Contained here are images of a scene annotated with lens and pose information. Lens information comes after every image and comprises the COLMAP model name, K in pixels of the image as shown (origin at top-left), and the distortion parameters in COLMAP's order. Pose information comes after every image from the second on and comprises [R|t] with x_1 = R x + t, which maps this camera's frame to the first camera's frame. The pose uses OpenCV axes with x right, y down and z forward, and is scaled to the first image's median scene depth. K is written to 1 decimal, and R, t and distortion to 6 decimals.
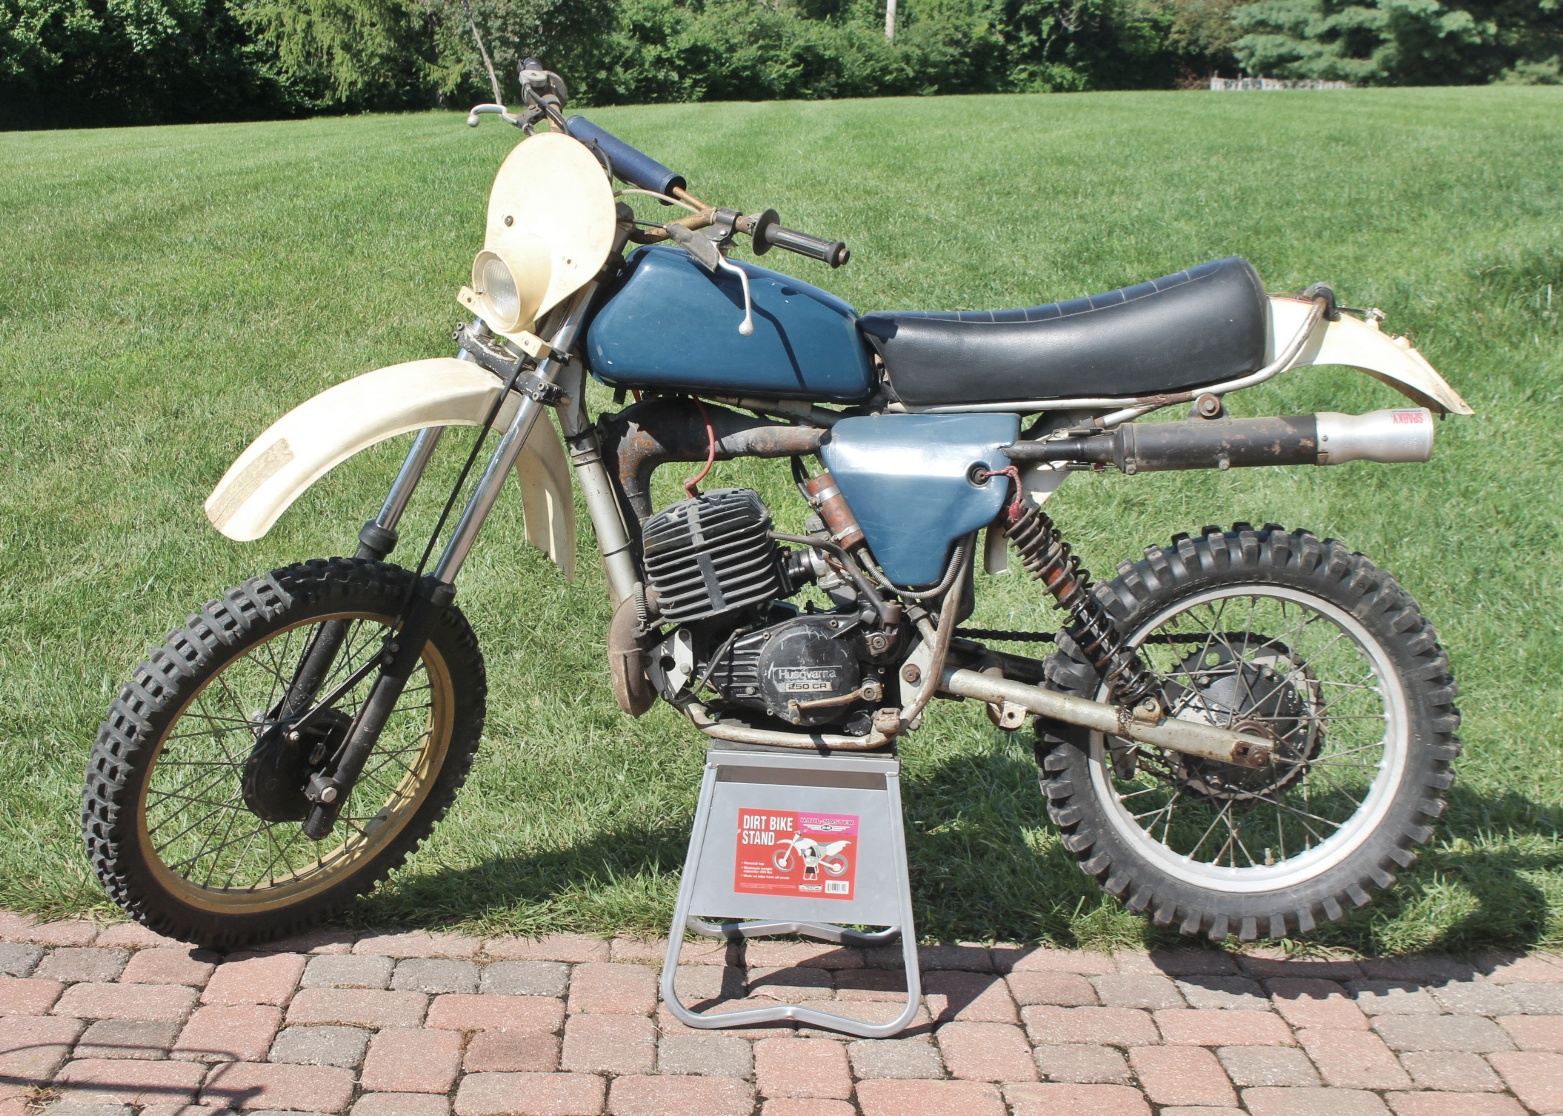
lens RADIAL K [[1984.9, 0, 781.5], [0, 1984.9, 558.0], [0, 0, 1]] dist [-0.103563, 0.104179]
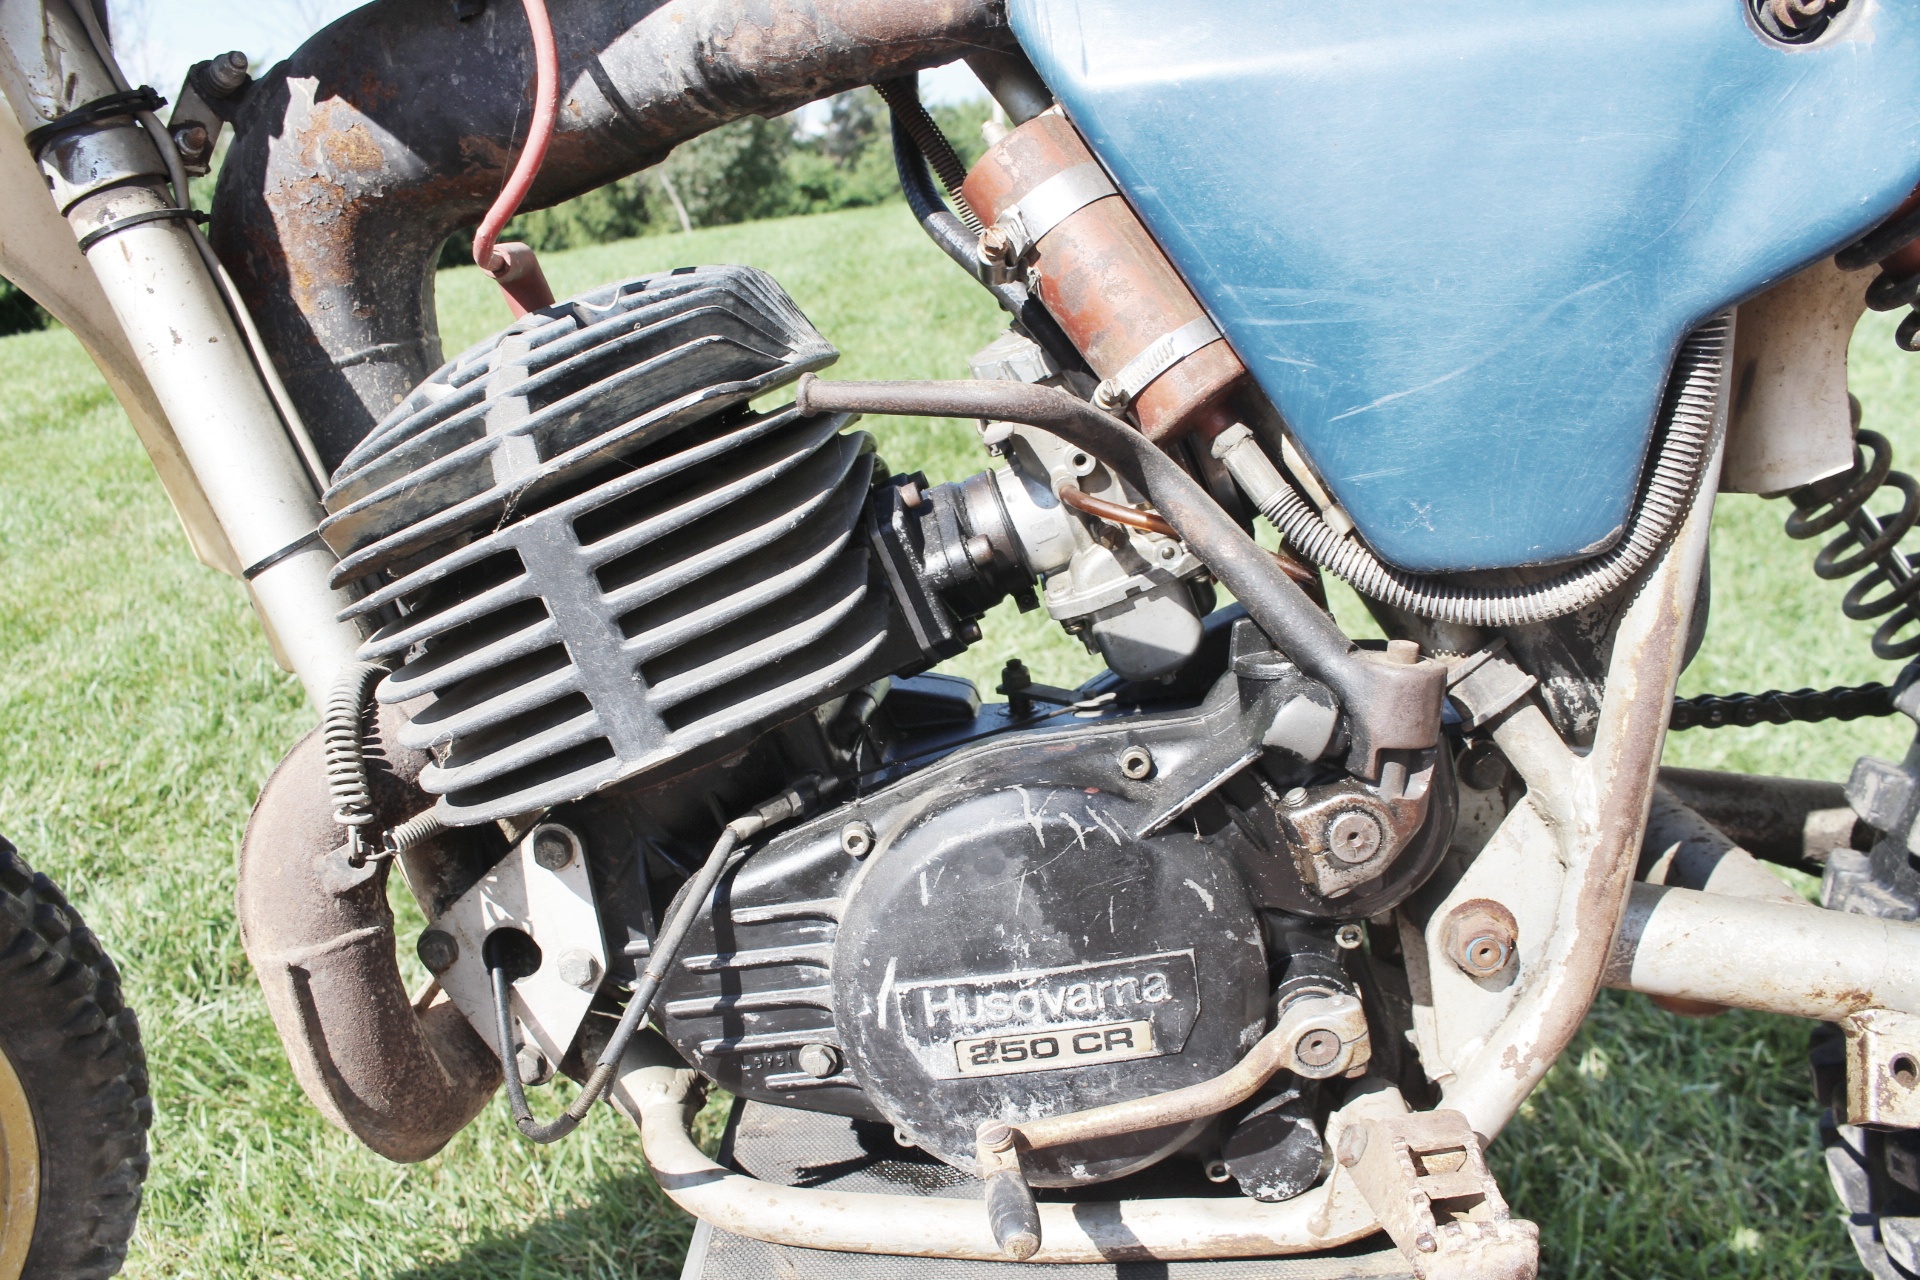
lens RADIAL K [[1588.5, 0, 960.0], [0, 1588.5, 640.0], [0, 0, 1]] dist [-0.163858, 0.104201]
pose [[0.995134, -0.098516, -0.001697, 0.007424], [0.098513, 0.994486, 0.035964, 0.009678], [-0.001855, -0.035956, 0.999352, 0.807578]]
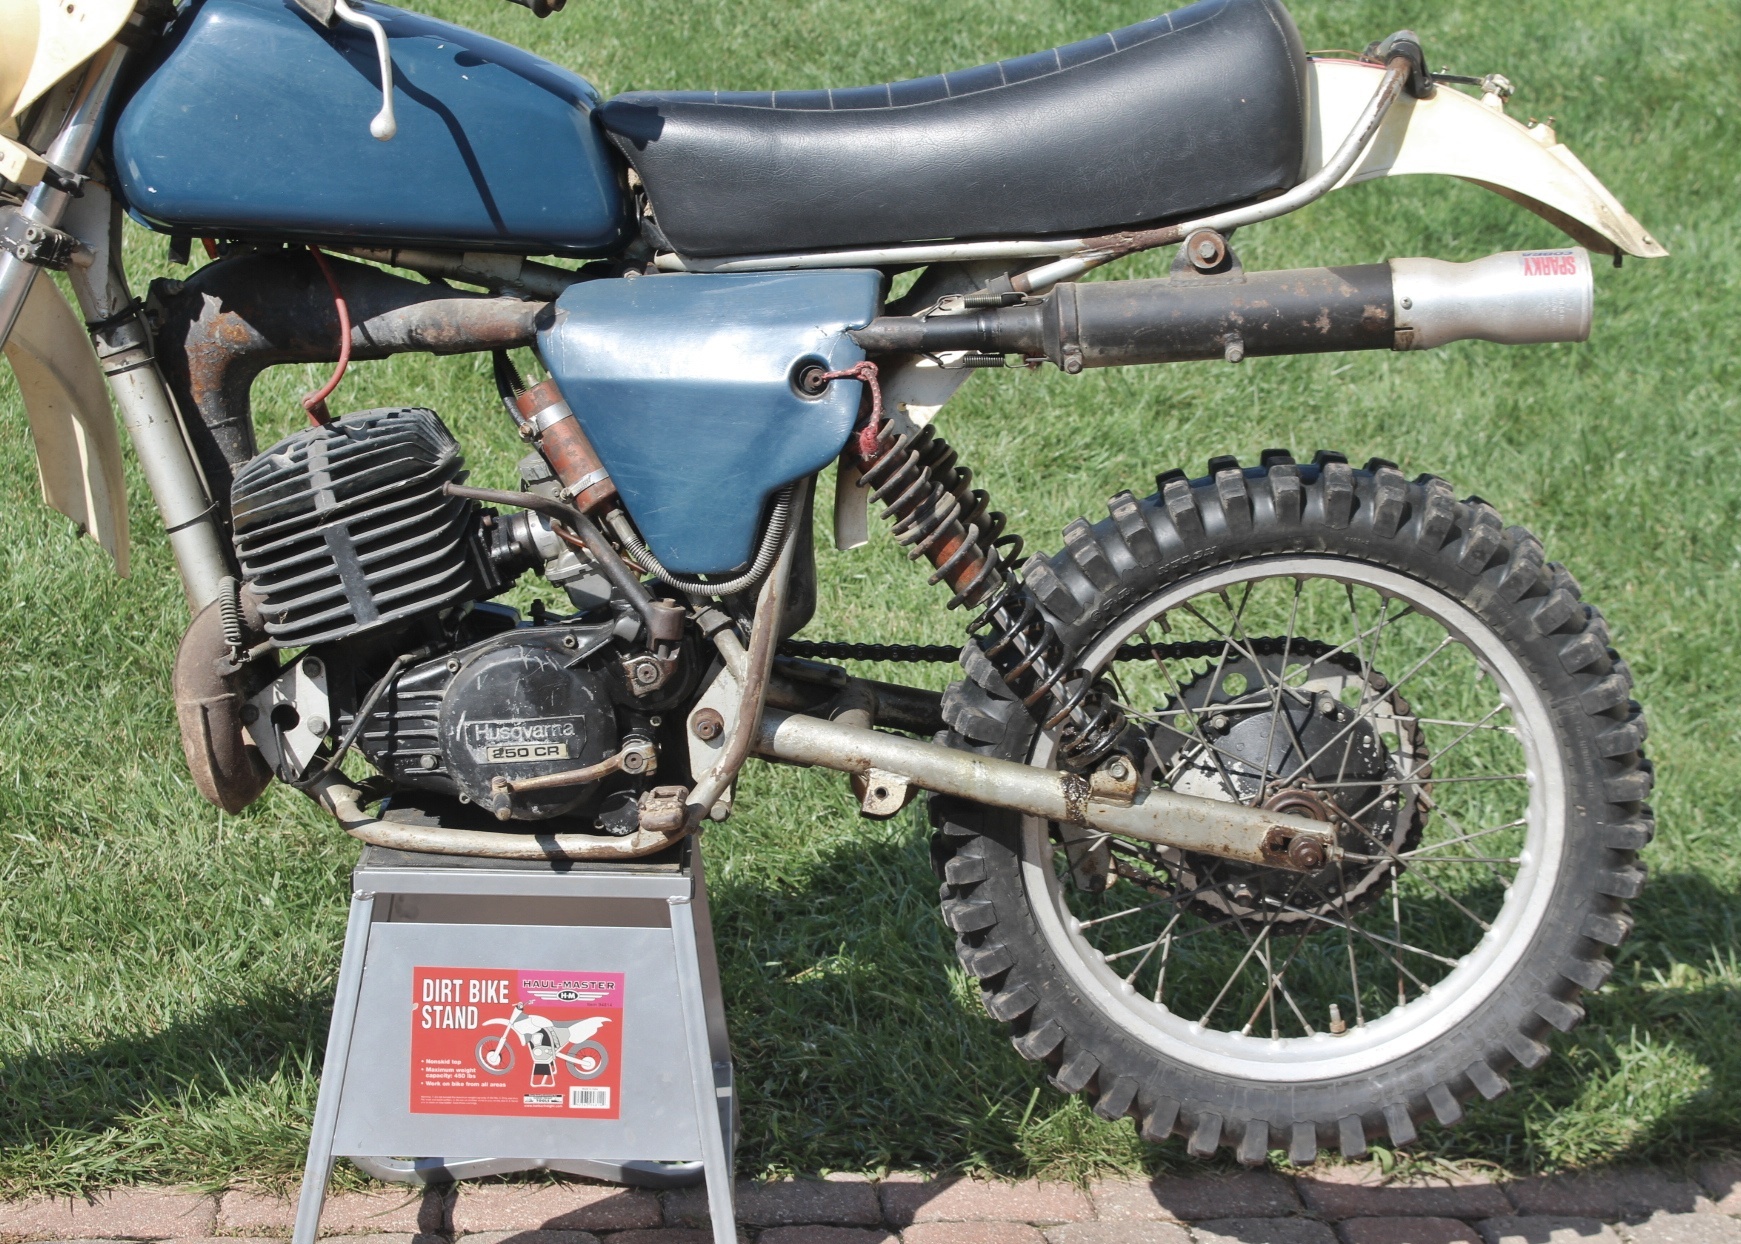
lens RADIAL K [[3214.8, 0, 946.8], [0, 3214.8, 649.3], [0, 0, 1]] dist [-0.012377, -0.004836]
pose [[0.996135, -0.025320, 0.084111, 0.056212], [0.021084, 0.998483, 0.050866, -0.009720], [-0.085272, -0.048896, 0.995157, 0.064607]]
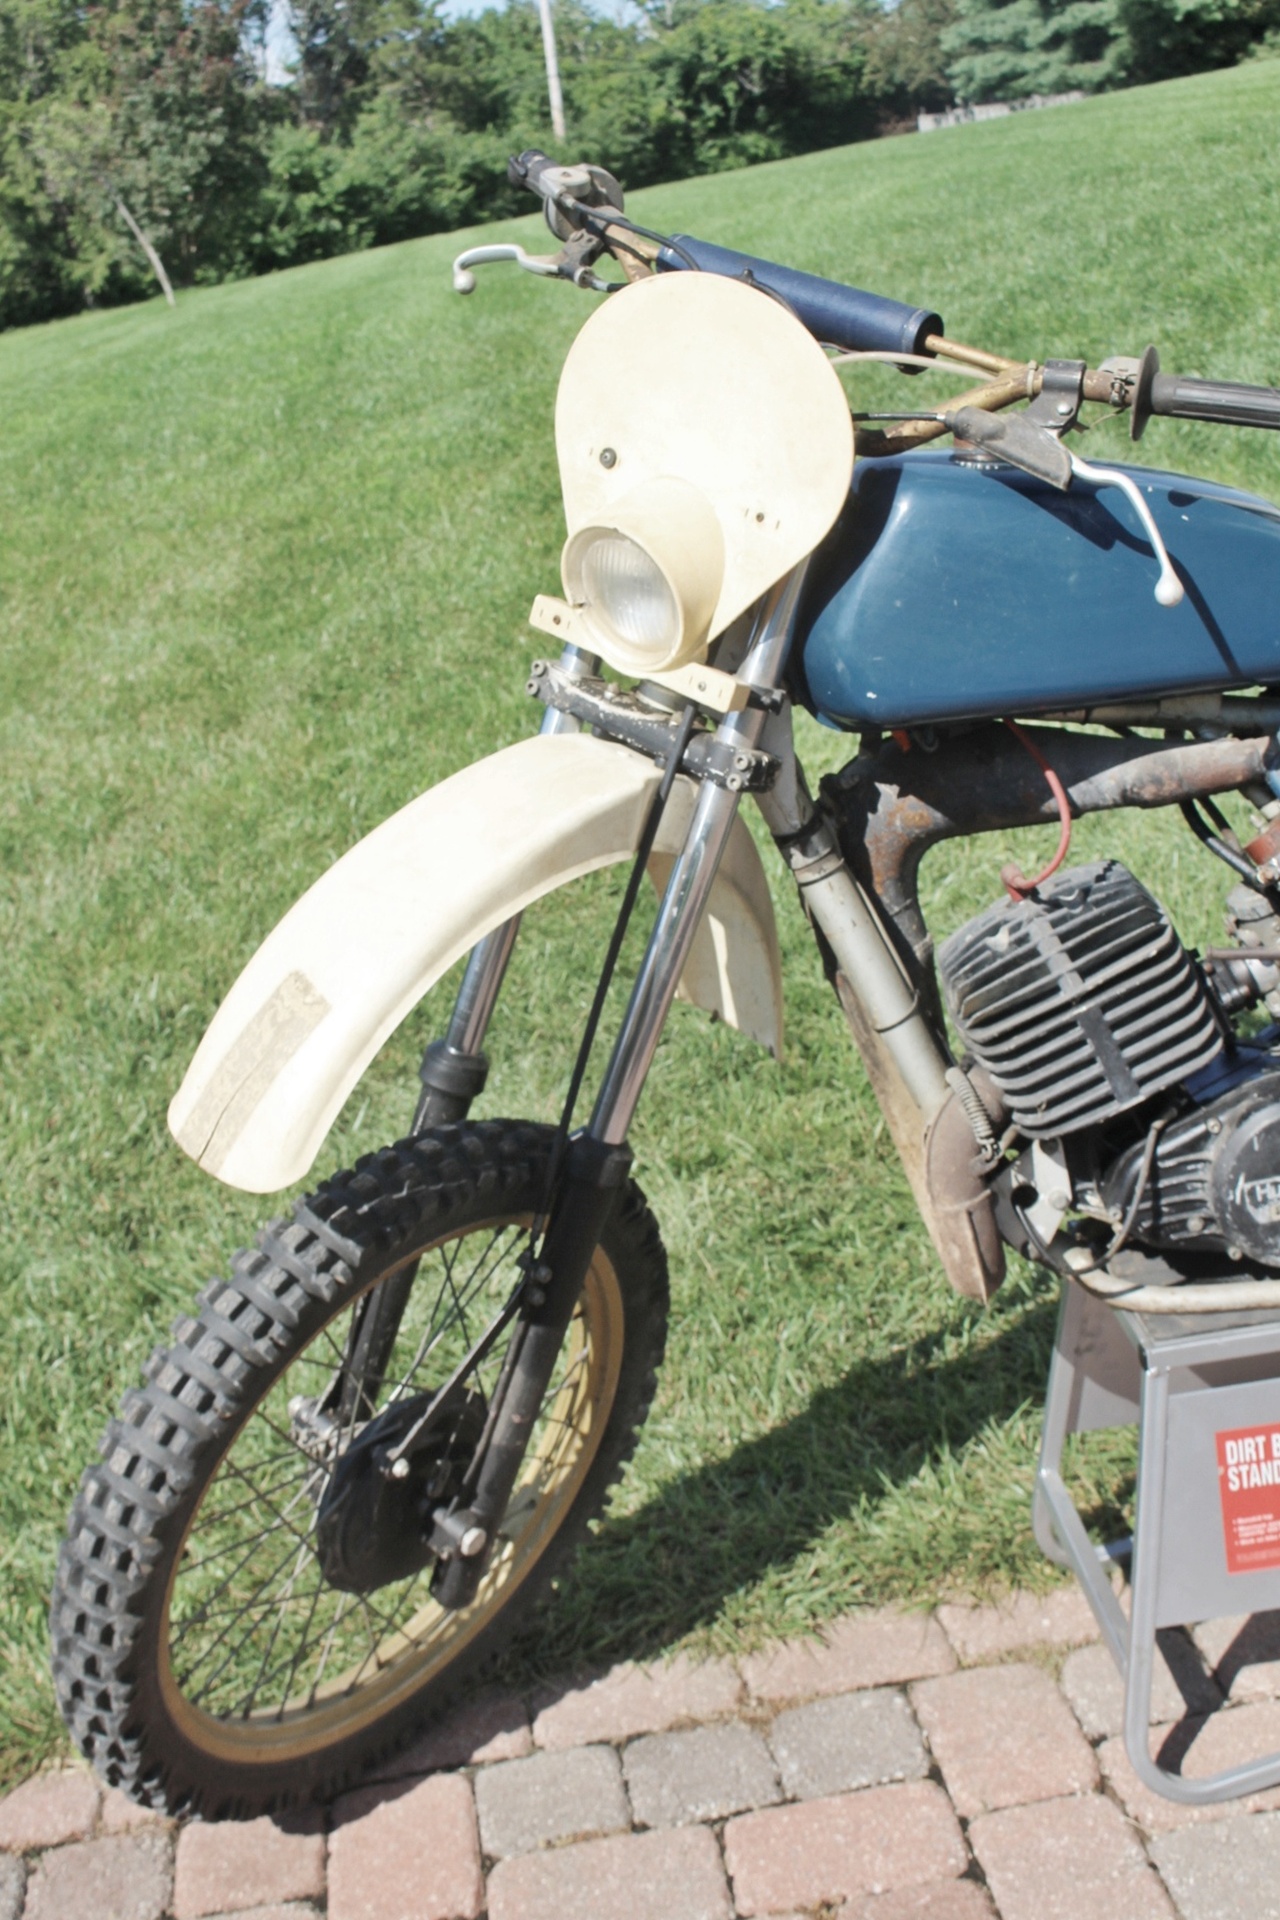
lens RADIAL K [[2205.7, 0, 676.9], [0, 2205.7, 972.7], [0, 0, 1]] dist [-0.094093, 0.024699]
pose [[0.980666, -0.194393, 0.022469, -0.158601], [0.190741, 0.975209, 0.112187, -0.098782], [-0.043720, -0.105732, 0.993433, 0.403980]]
